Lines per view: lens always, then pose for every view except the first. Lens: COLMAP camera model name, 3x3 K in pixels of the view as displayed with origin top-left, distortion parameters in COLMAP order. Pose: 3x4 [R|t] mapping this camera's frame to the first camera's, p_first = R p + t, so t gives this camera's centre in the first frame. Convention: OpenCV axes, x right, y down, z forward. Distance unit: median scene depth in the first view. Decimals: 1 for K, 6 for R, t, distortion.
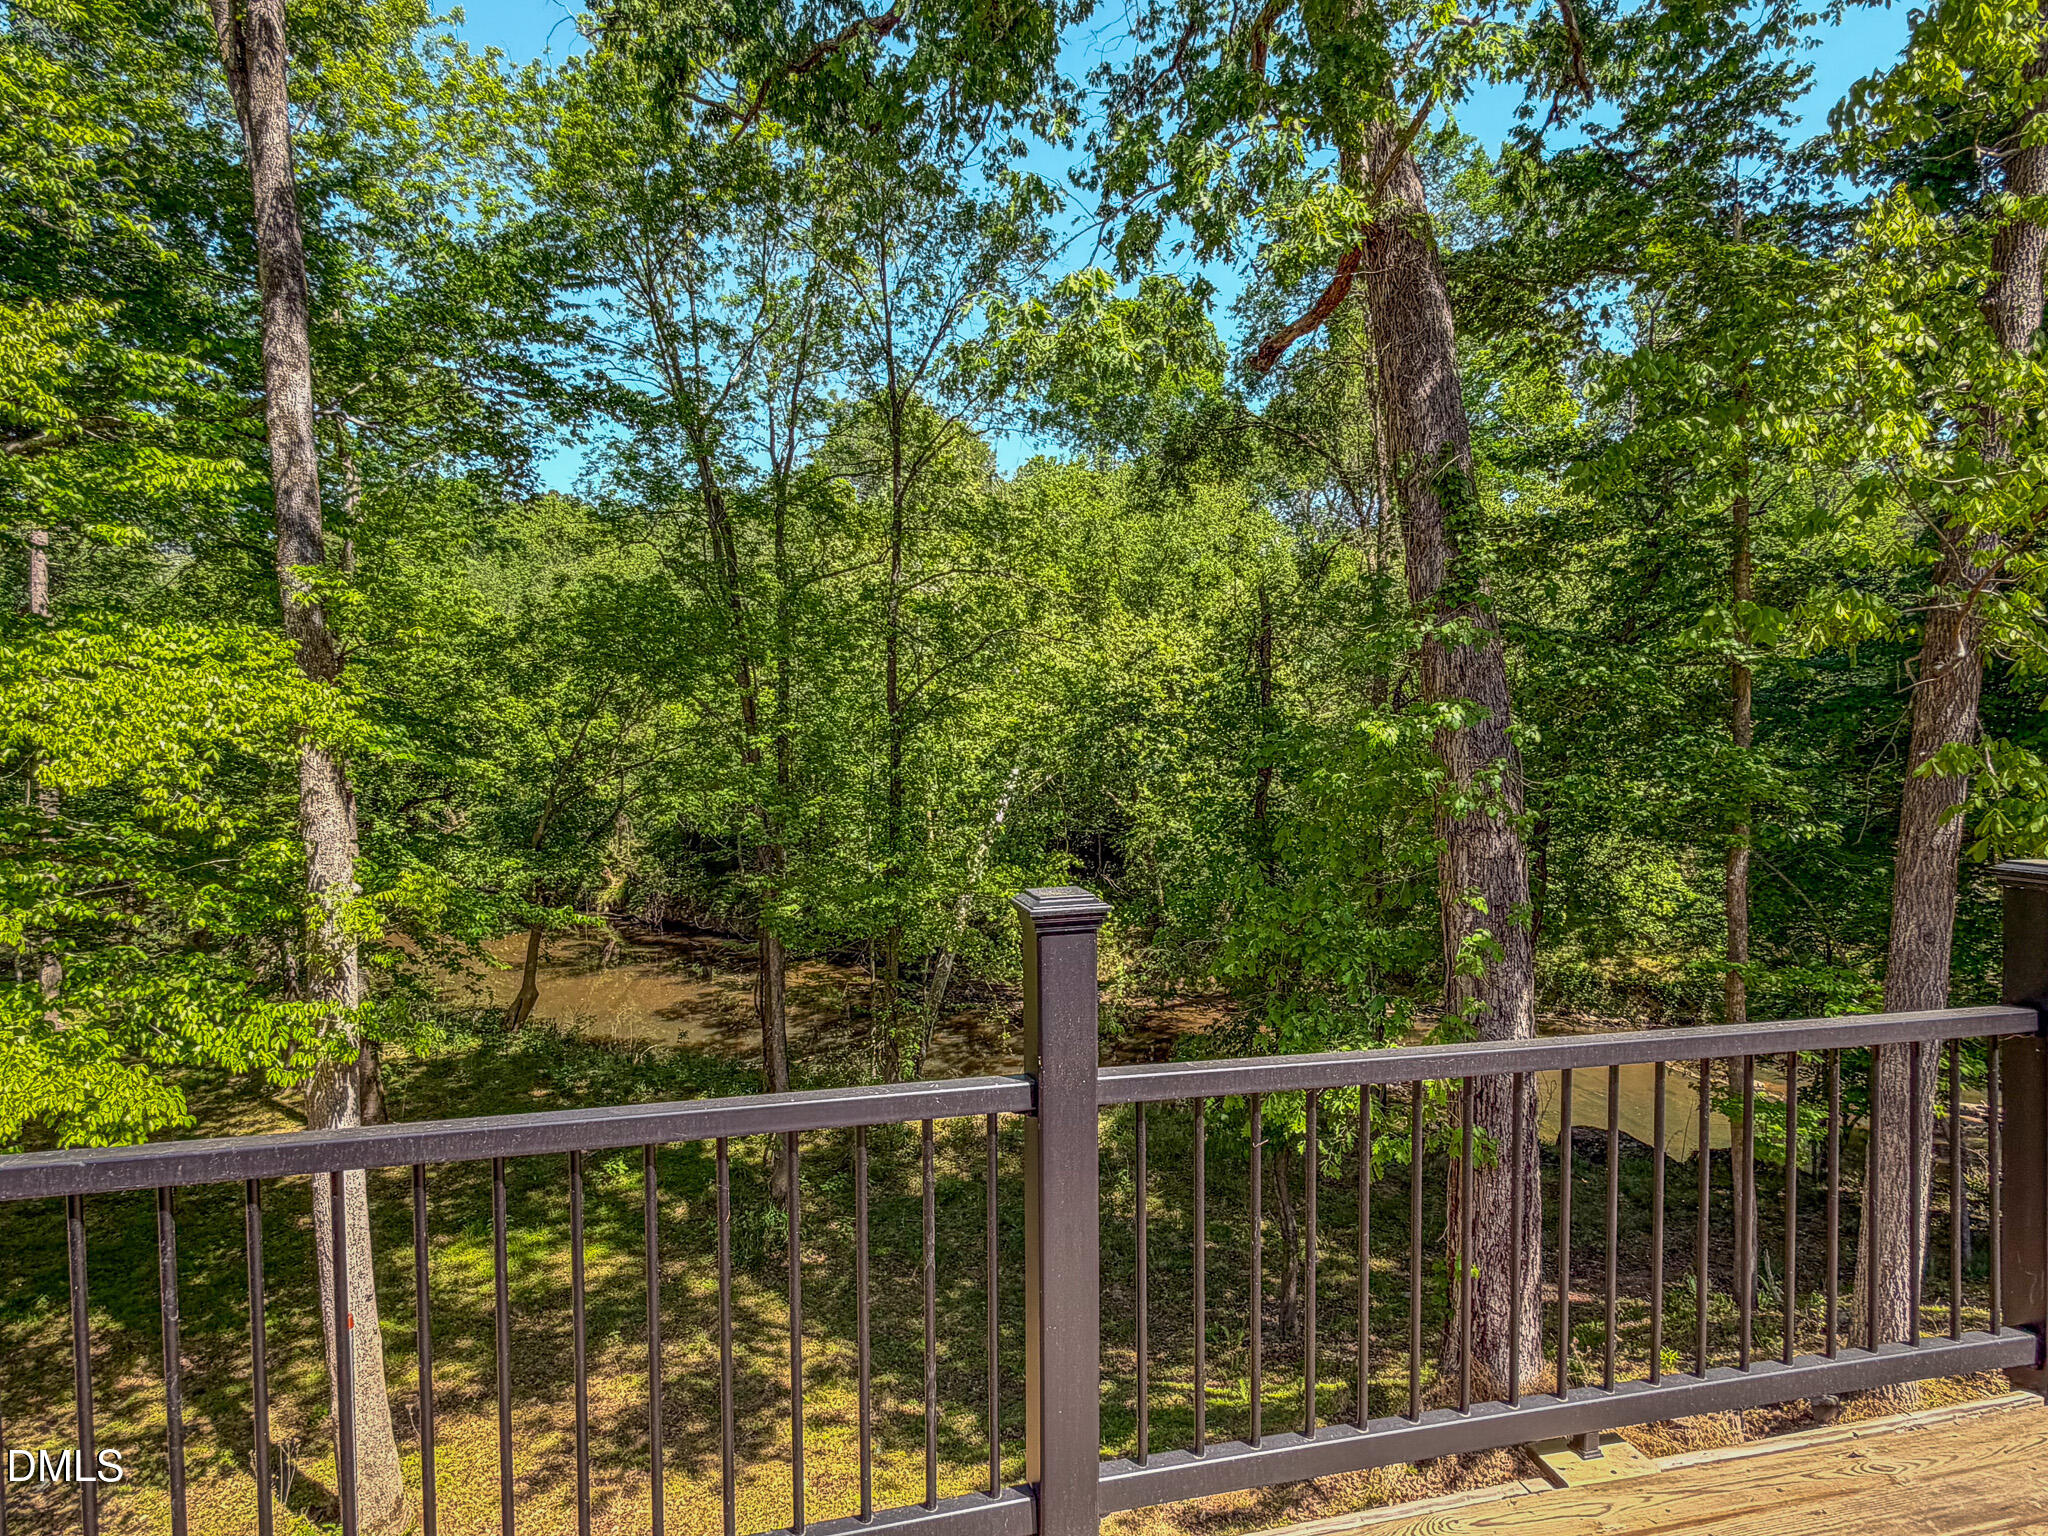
lens RADIAL K [[1146.8, 0, 1017.3], [0, 1146.8, 770.3], [0, 0, 1]] dist [-0.000416, -0.002719]
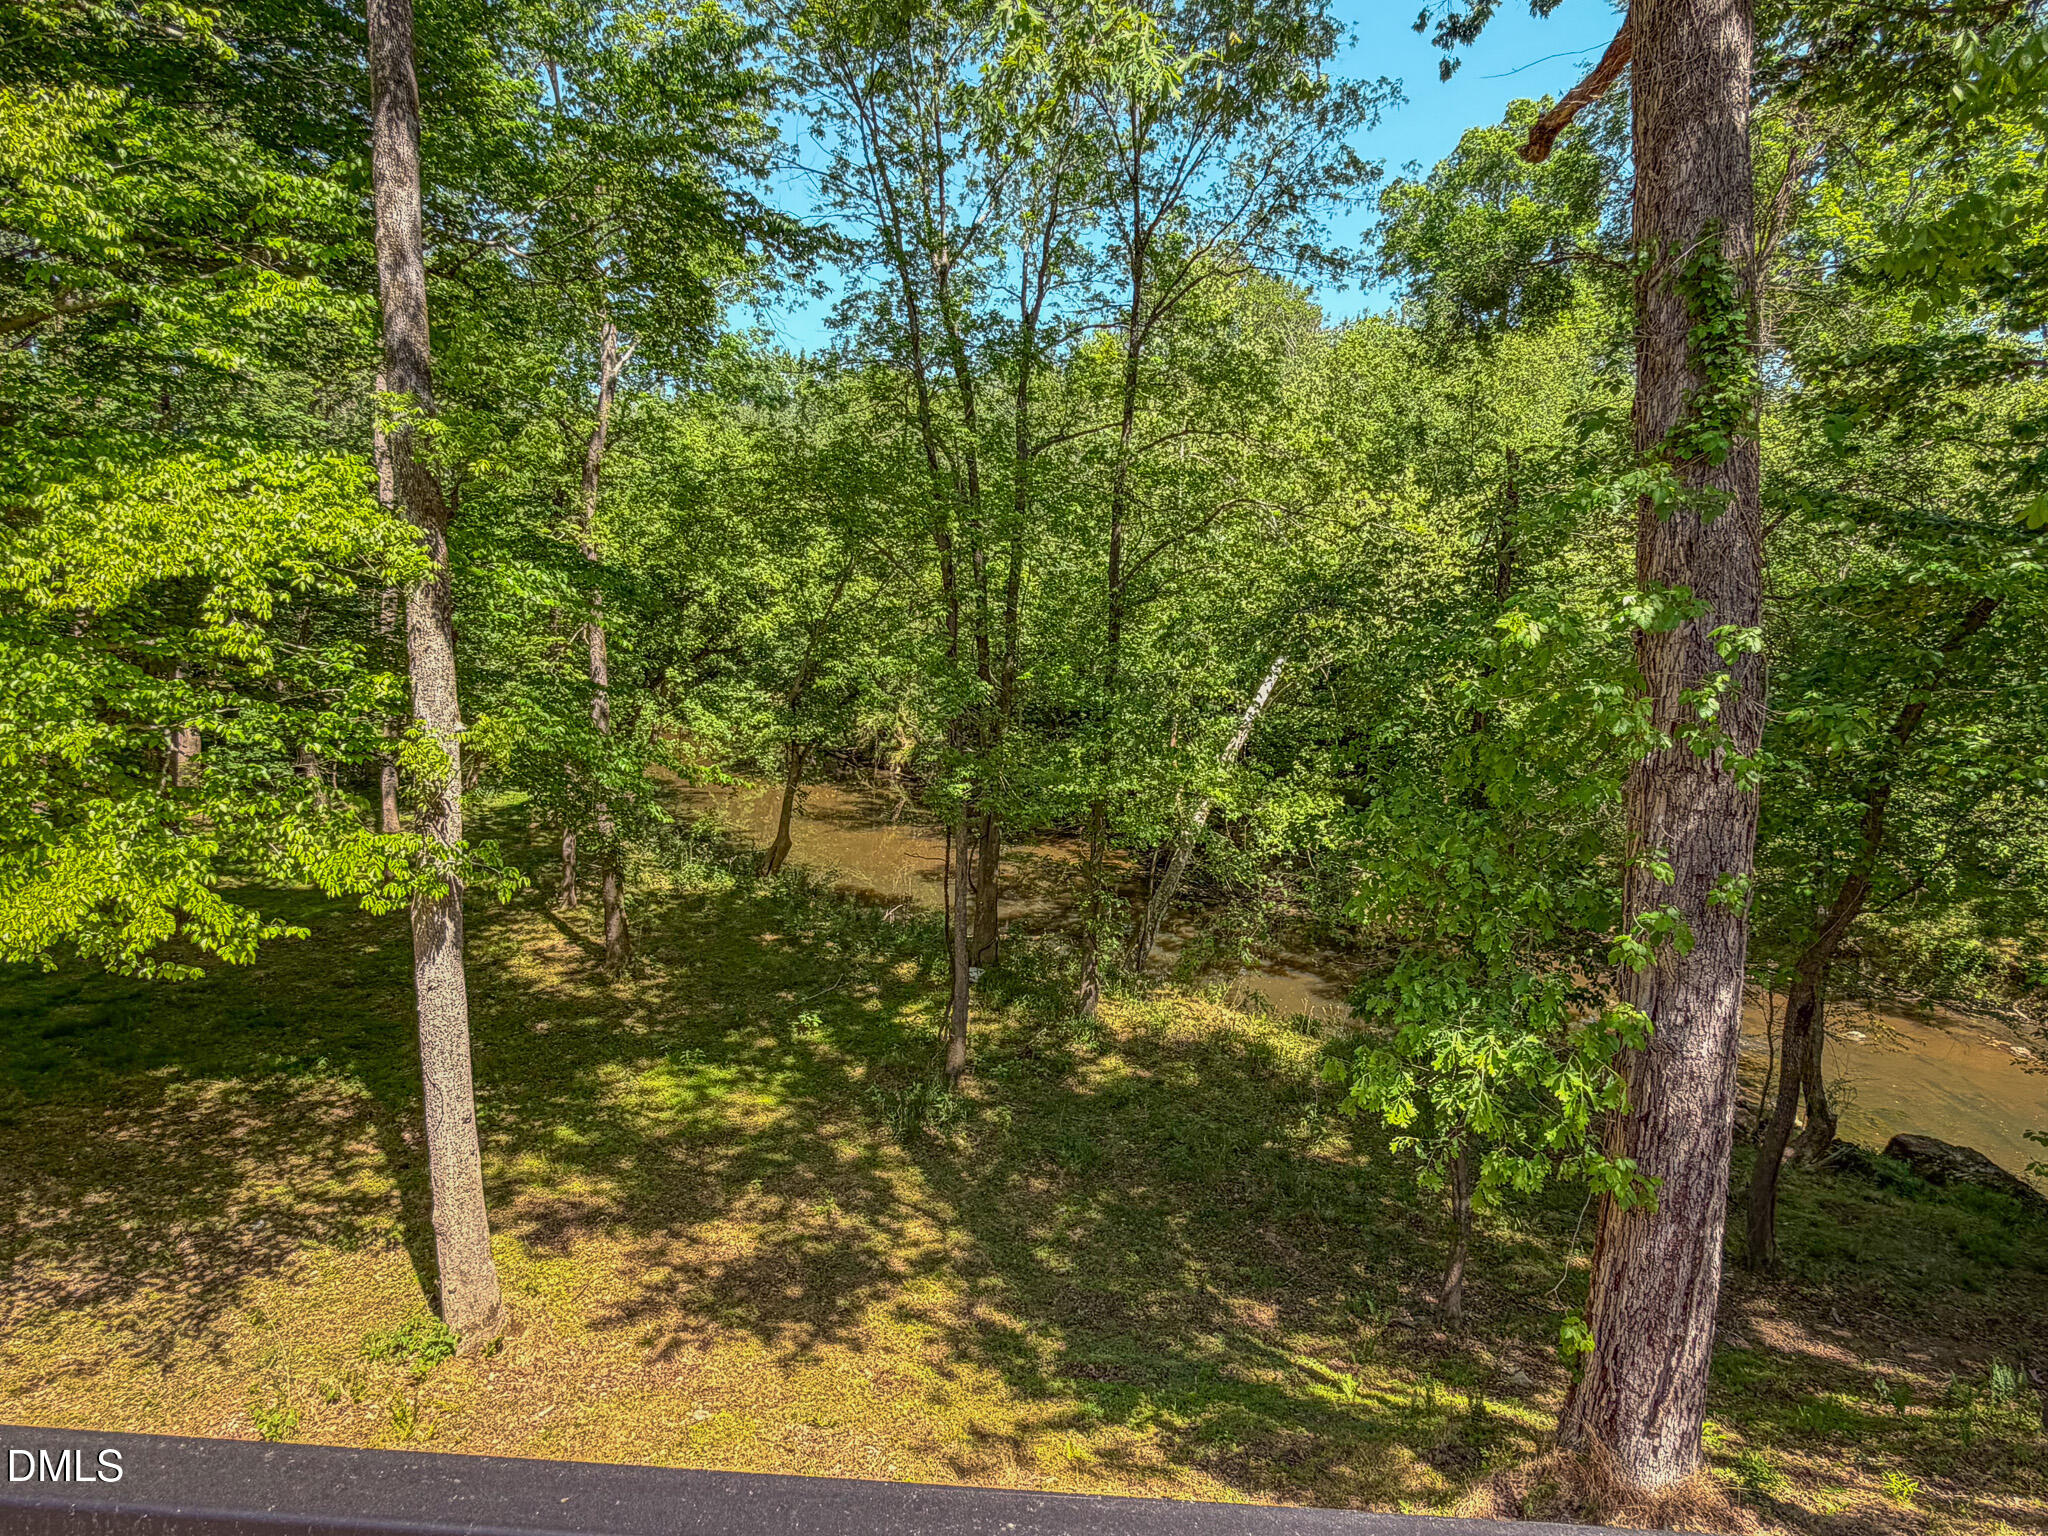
lens RADIAL K [[1146.8, 0, 1028.2], [0, 1146.8, 771.5], [0, 0, 1]] dist [-0.000416, -0.002719]
pose [[0.962443, 0.091291, -0.255676, 0.110790], [-0.064704, 0.991762, 0.110551, -0.001159], [0.263662, -0.089856, 0.960421, 0.112425]]
